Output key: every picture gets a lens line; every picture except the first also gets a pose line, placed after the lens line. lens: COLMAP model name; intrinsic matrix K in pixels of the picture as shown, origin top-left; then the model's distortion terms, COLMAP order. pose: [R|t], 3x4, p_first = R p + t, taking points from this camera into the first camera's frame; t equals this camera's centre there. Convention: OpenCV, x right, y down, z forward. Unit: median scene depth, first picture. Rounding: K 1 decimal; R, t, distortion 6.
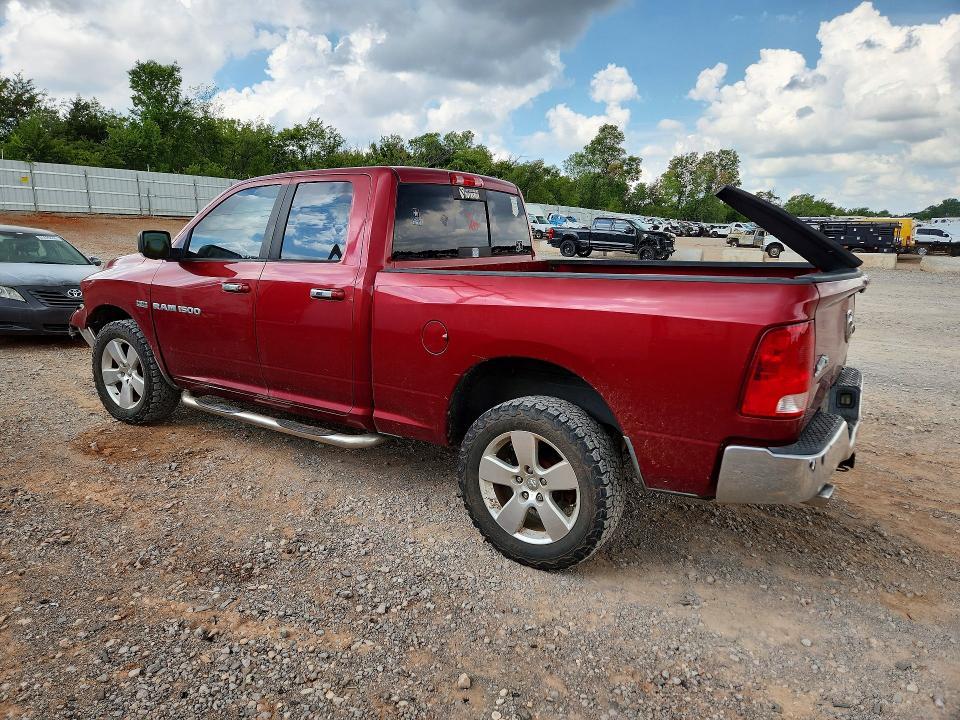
lens RADIAL K [[694.1, 0, 481.7], [0, 694.1, 361.6], [0, 0, 1]] dist [0.010456, -0.005123]
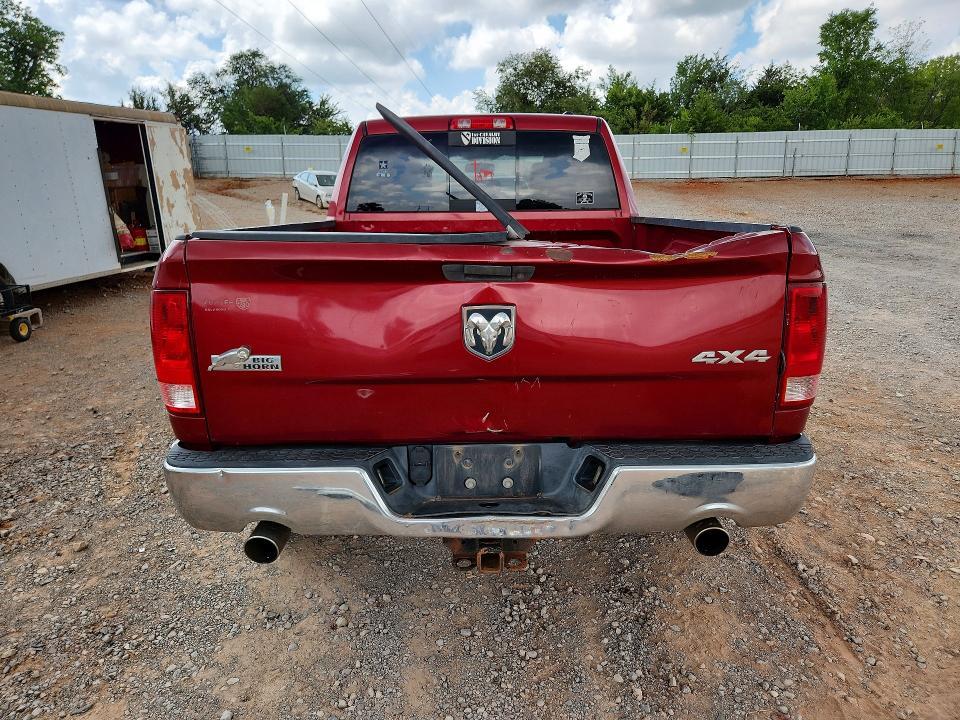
lens RADIAL K [[694.1, 0, 480.7], [0, 694.1, 357.7], [0, 0, 1]] dist [0.010456, -0.005123]
pose [[0.572471, 0.155879, -0.804971, 0.077519], [-0.117788, 0.987214, 0.107402, -0.009940], [0.811420, 0.033332, 0.583512, 0.066304]]
